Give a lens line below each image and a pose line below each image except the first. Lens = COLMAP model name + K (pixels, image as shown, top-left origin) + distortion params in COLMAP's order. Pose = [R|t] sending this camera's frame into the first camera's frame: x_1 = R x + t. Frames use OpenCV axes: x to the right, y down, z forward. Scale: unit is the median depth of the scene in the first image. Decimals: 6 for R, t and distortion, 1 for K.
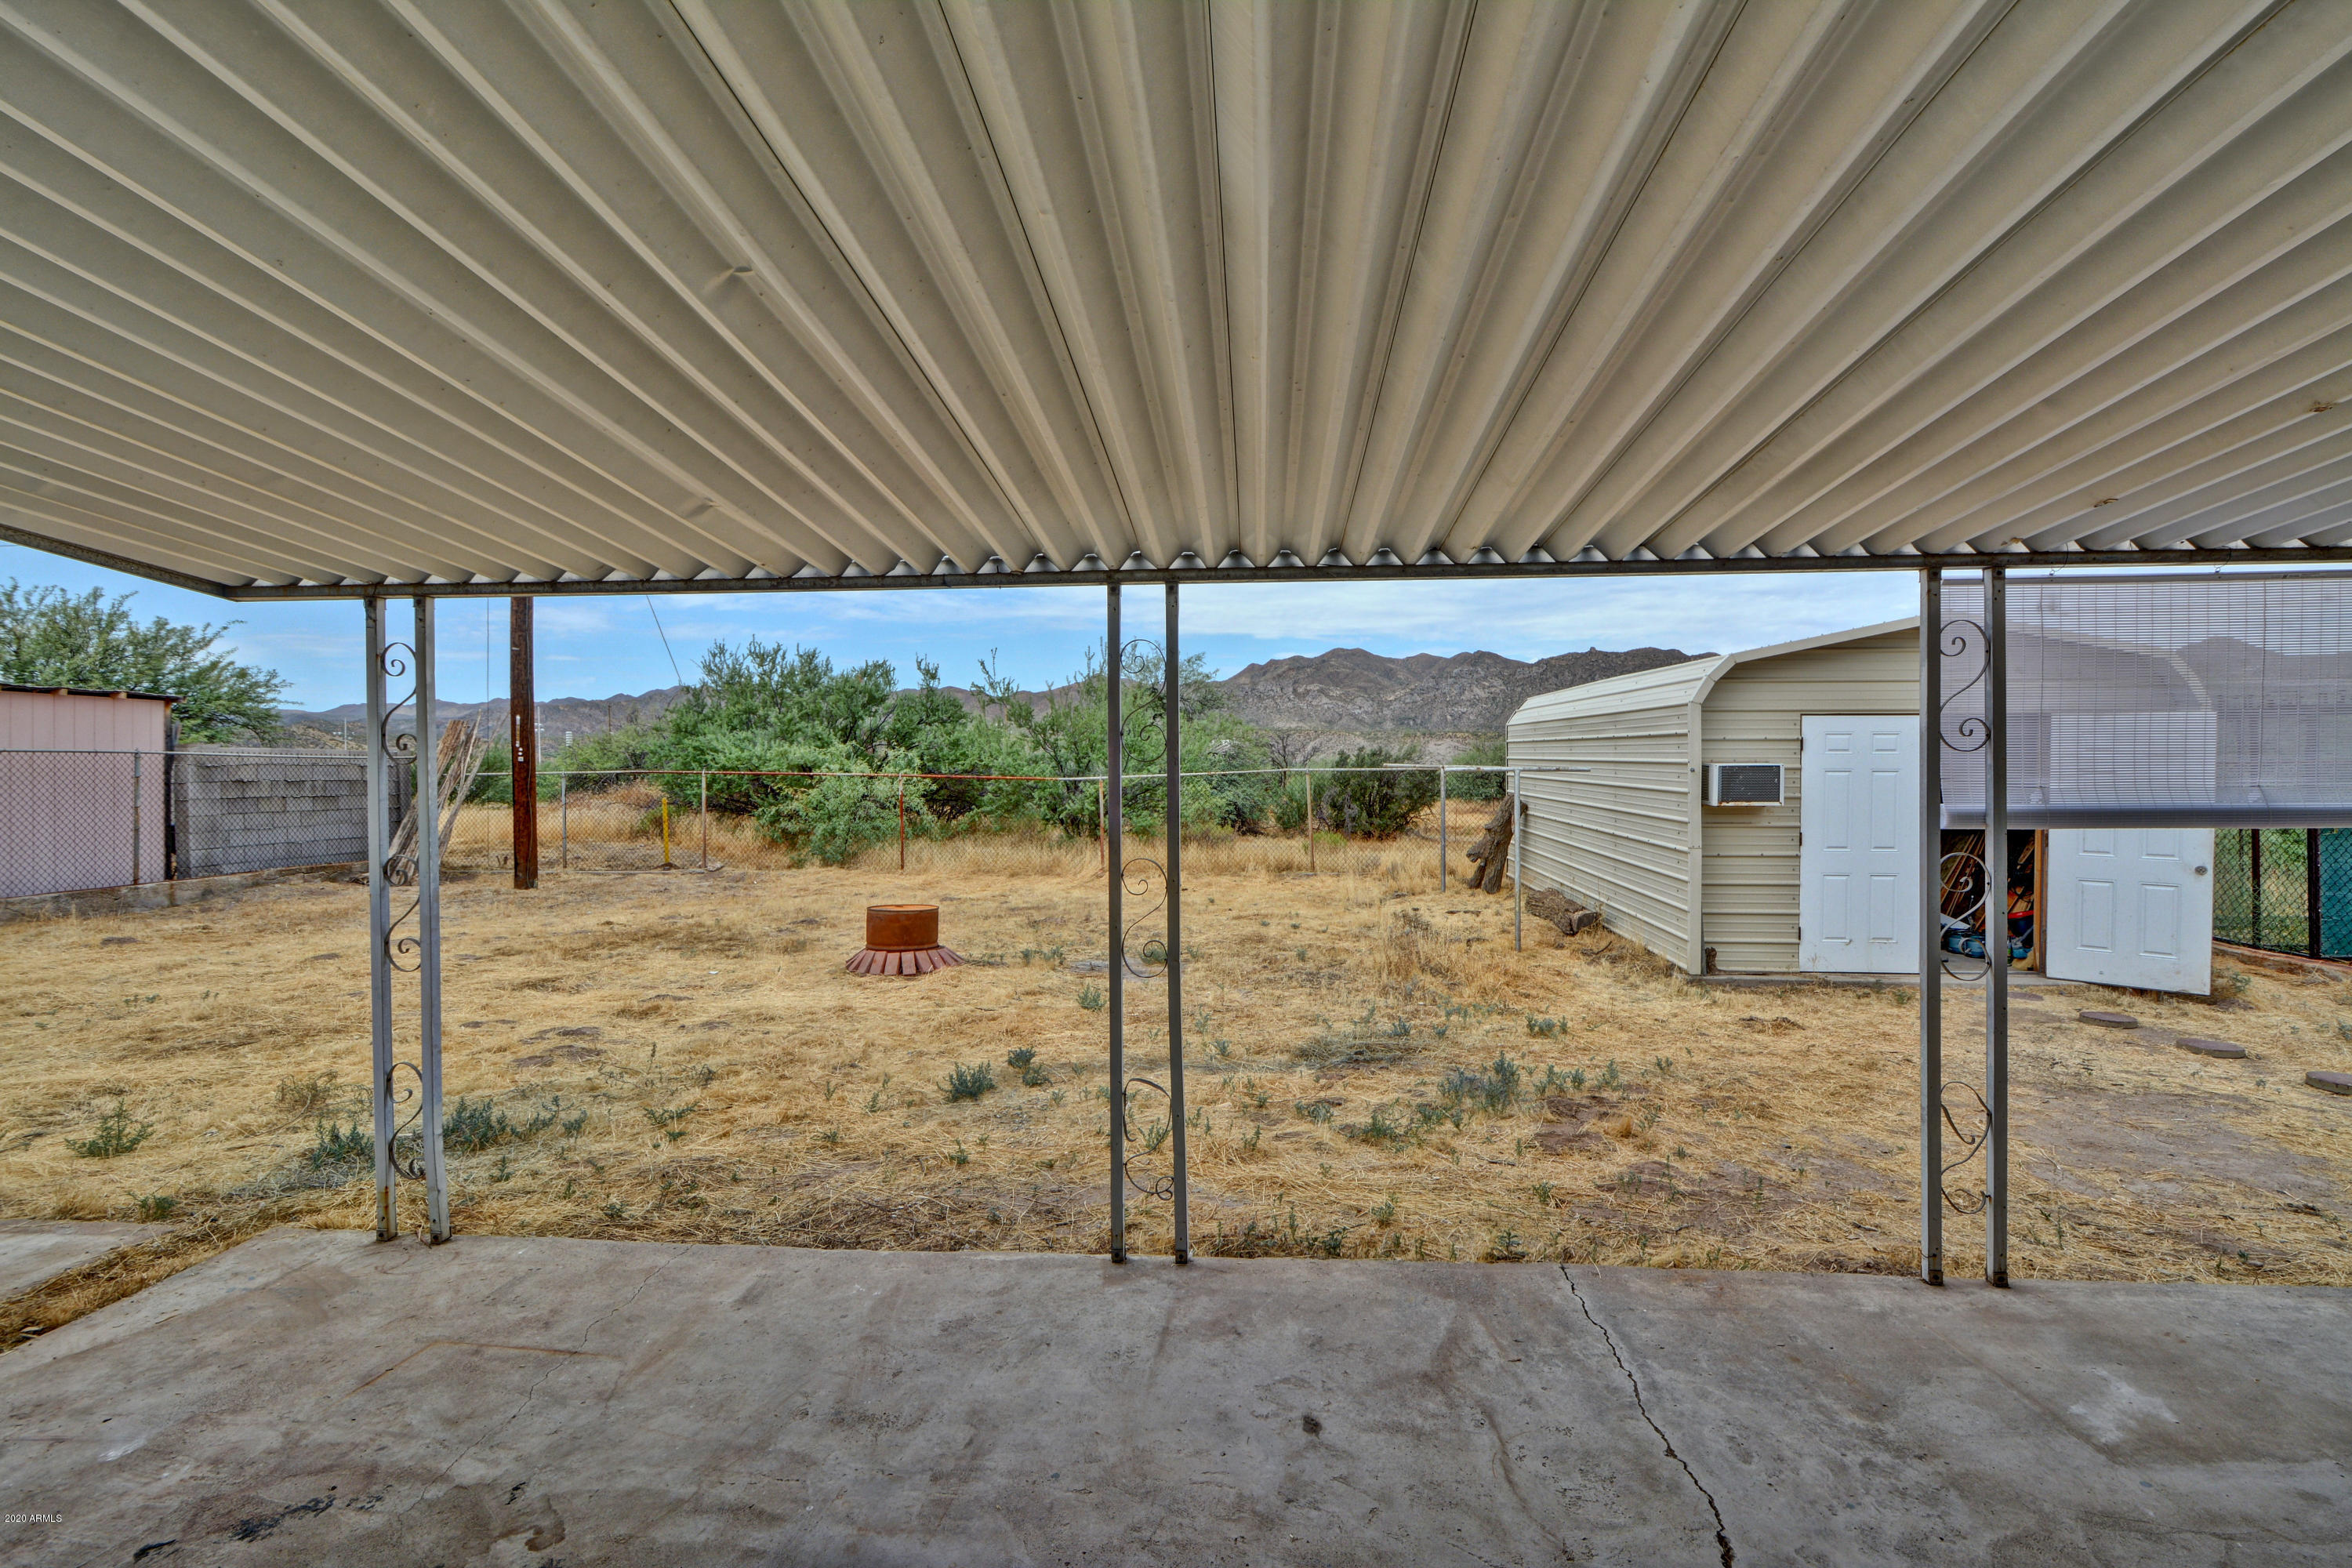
lens RADIAL K [[1044.2, 0, 1223.1], [0, 1044.2, 774.7], [0, 0, 1]] dist [0.014172, -0.005537]
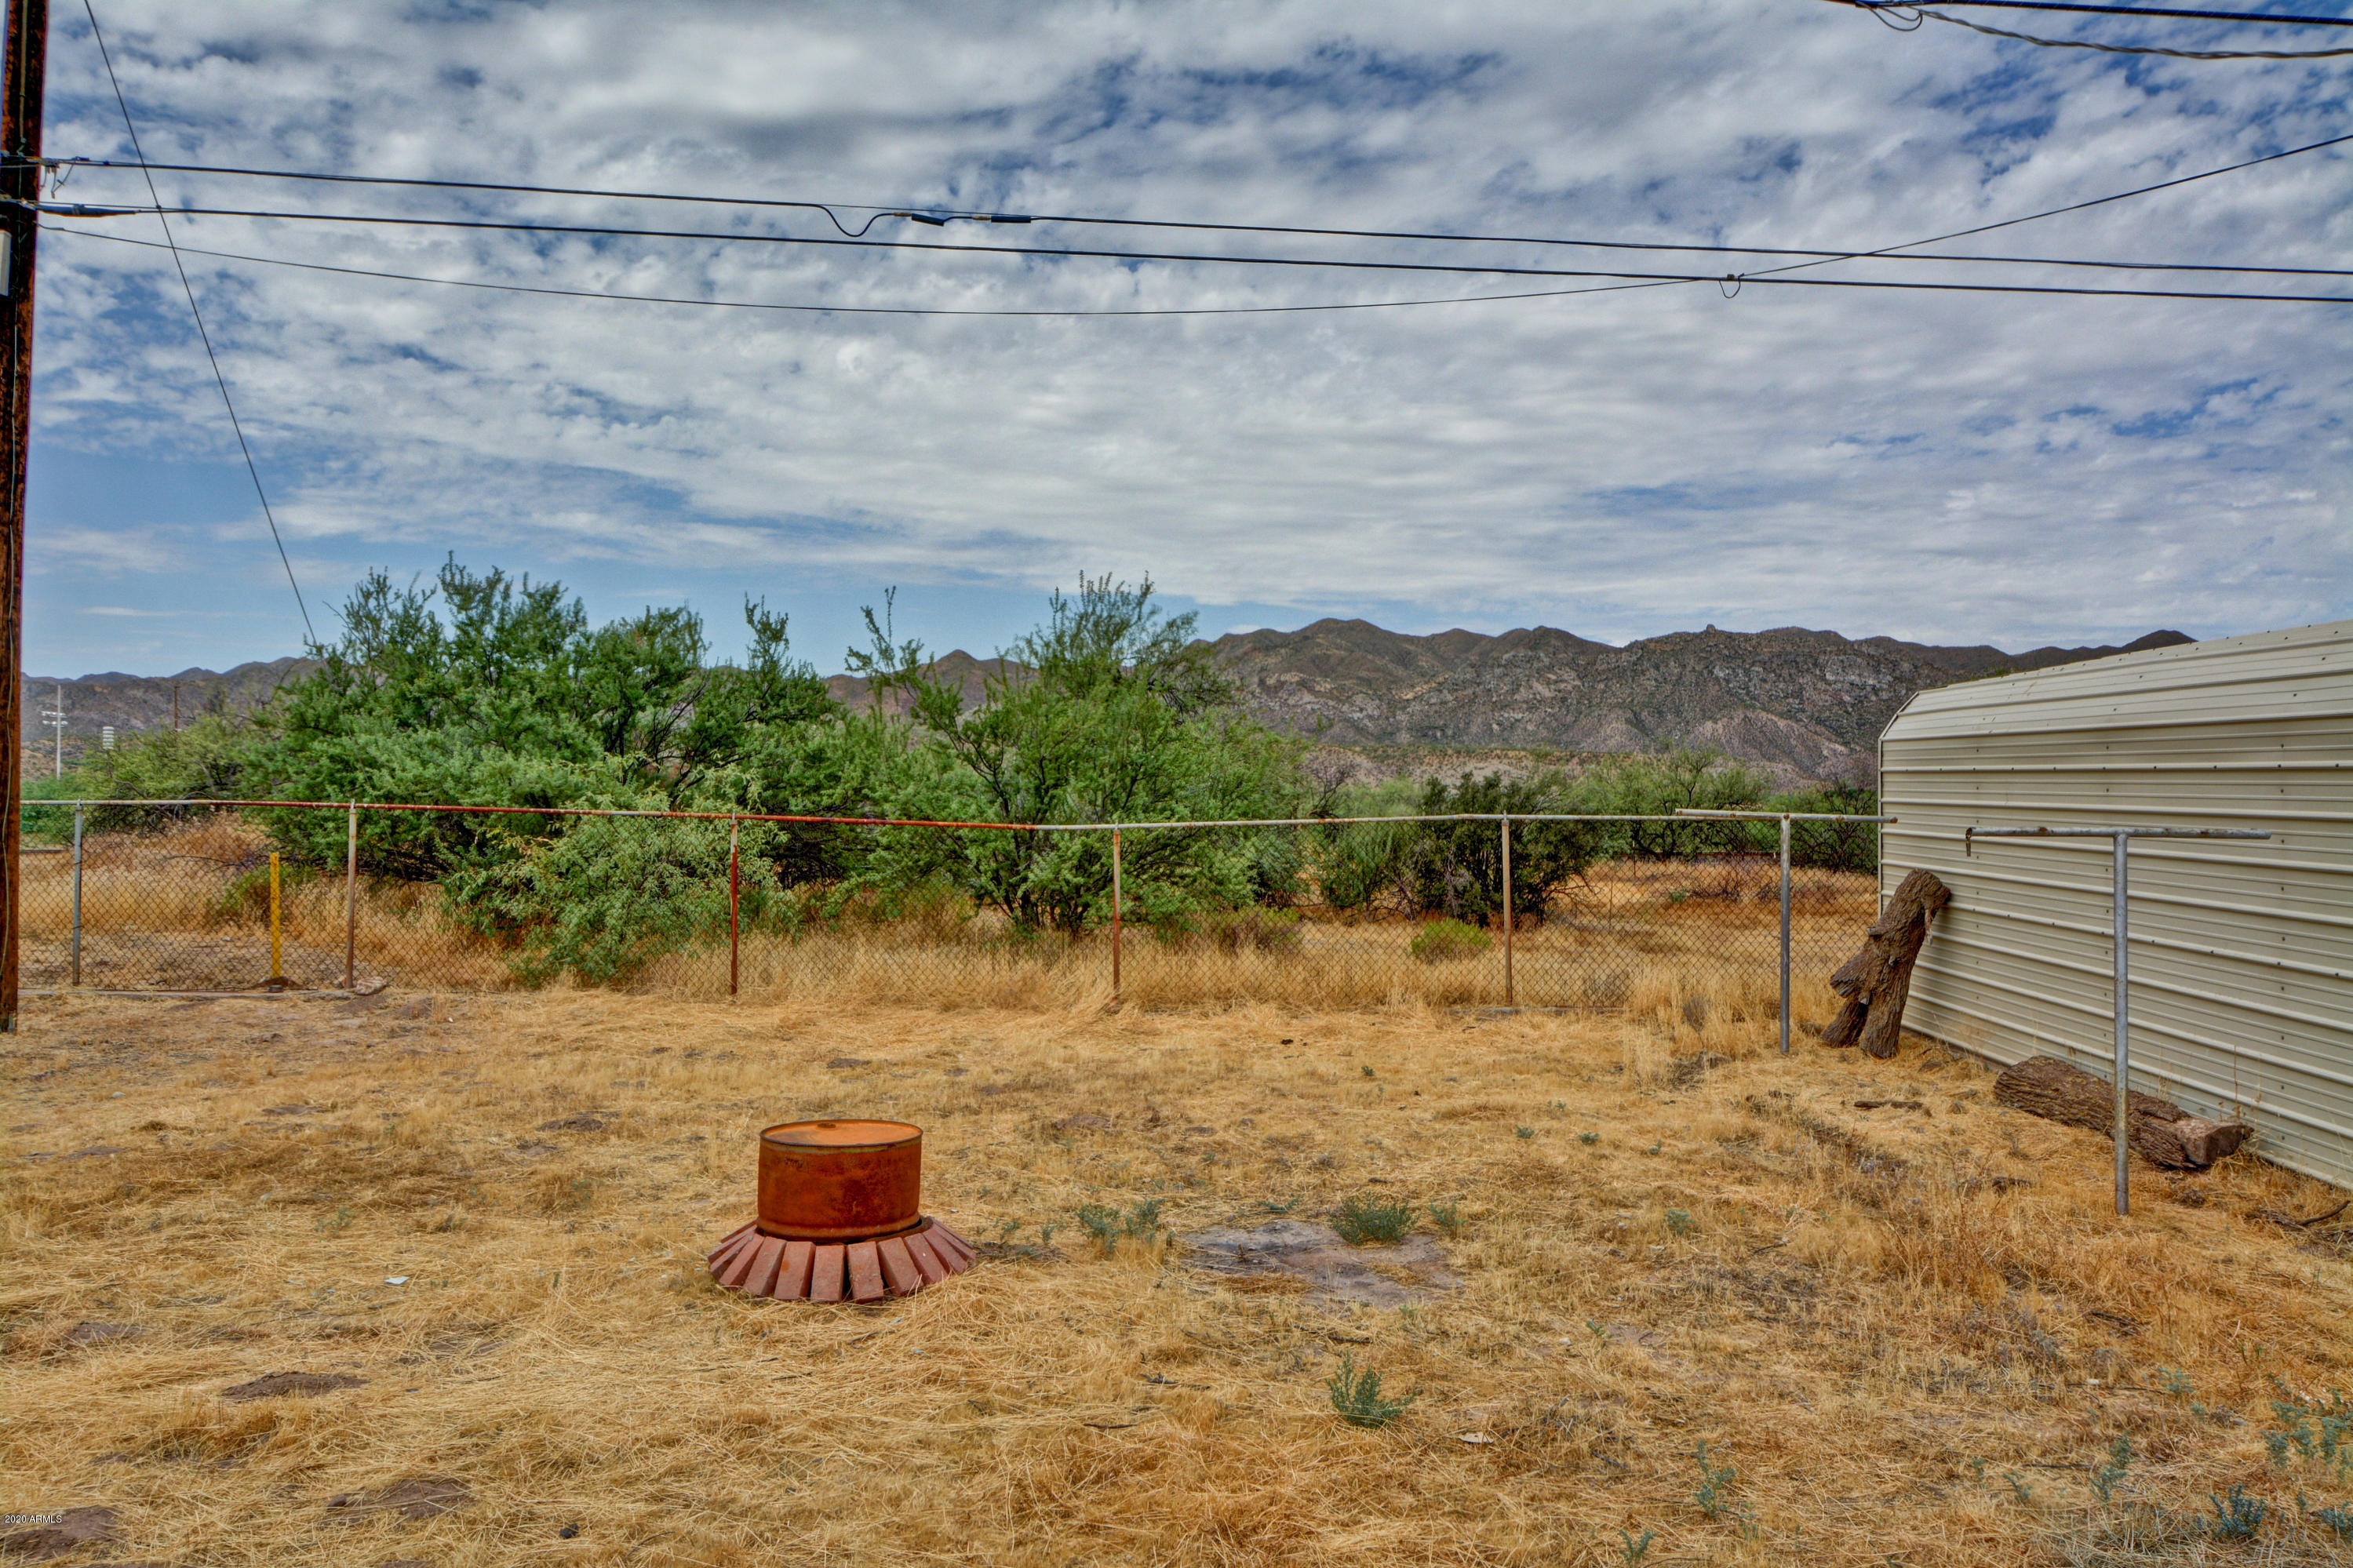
lens RADIAL K [[1602.3, 0, 1232.7], [0, 1602.3, 757.7], [0, 0, 1]] dist [0.005859, -0.010264]
pose [[0.998413, 0.015800, 0.054059, -0.110406], [-0.014035, 0.999361, -0.032873, -0.006551], [-0.054544, 0.032062, 0.997996, 0.190949]]
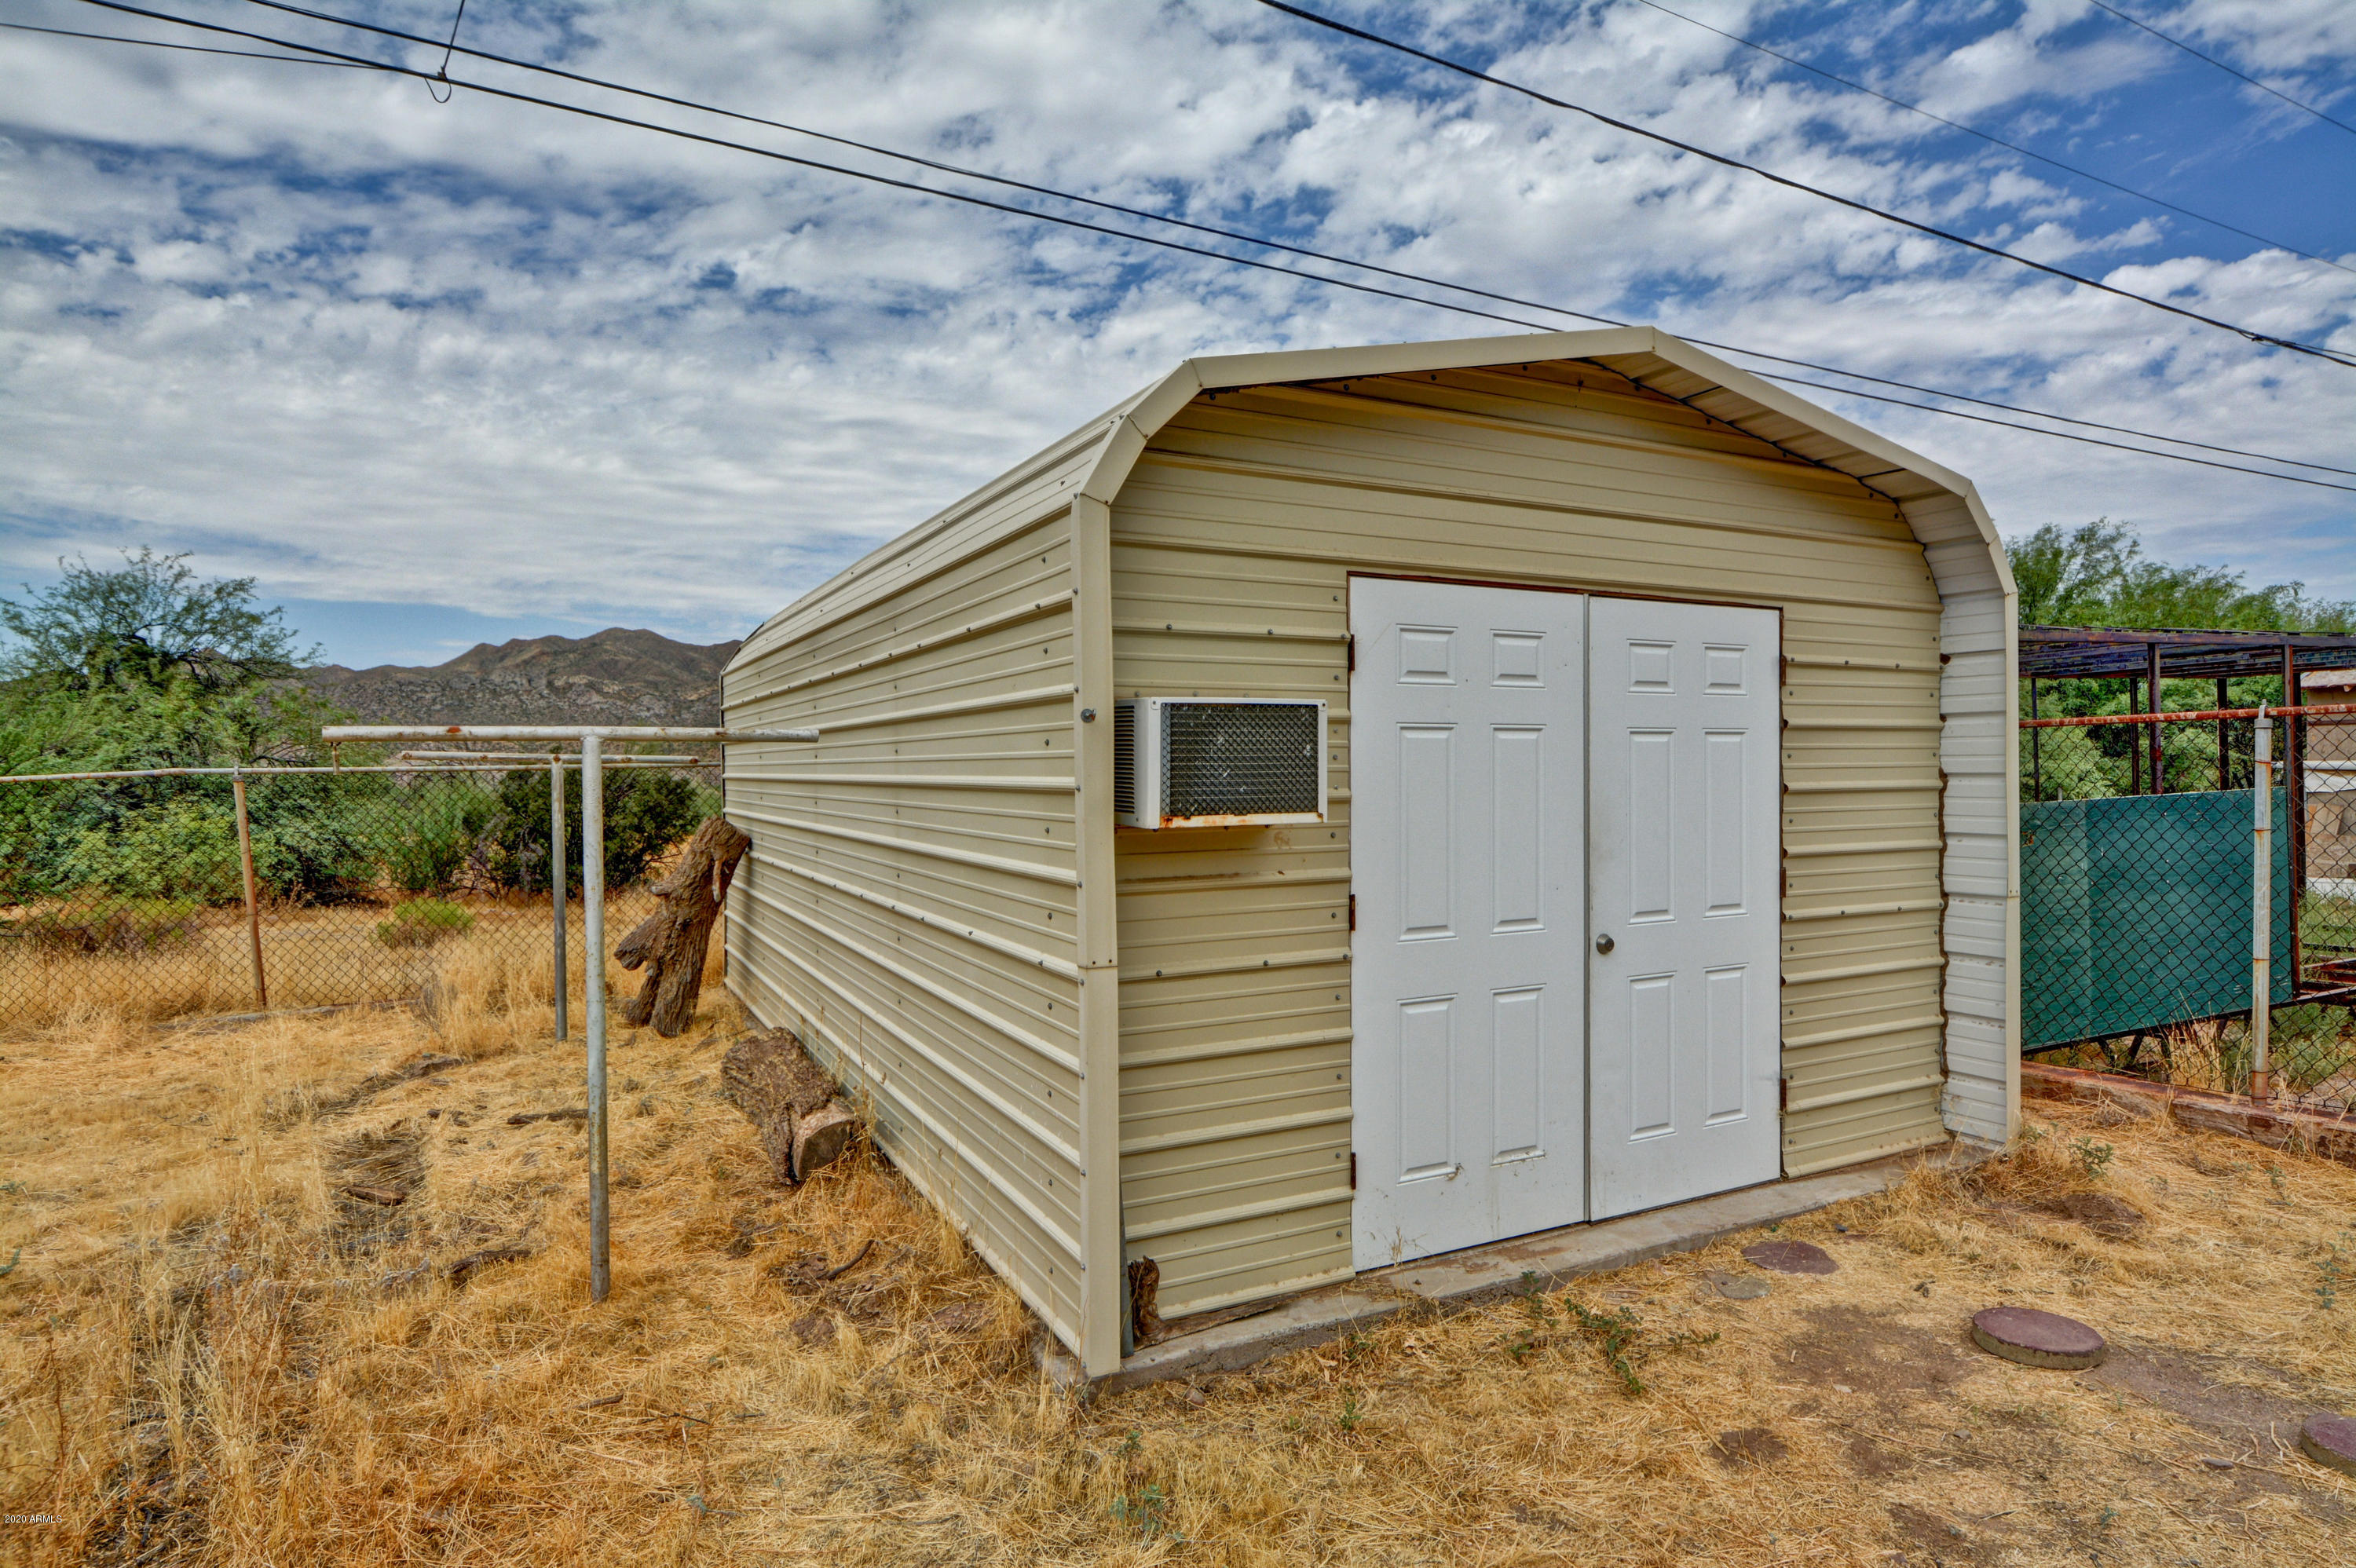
lens RADIAL K [[1307.4, 0, 1197.0], [0, 1307.4, 762.3], [0, 0, 1]] dist [-0.003227, -0.001155]
pose [[0.865531, -0.003140, 0.500846, 0.160651], [0.016598, 0.999611, -0.022417, 0.010522], [-0.500581, 0.027715, 0.865246, 0.369729]]
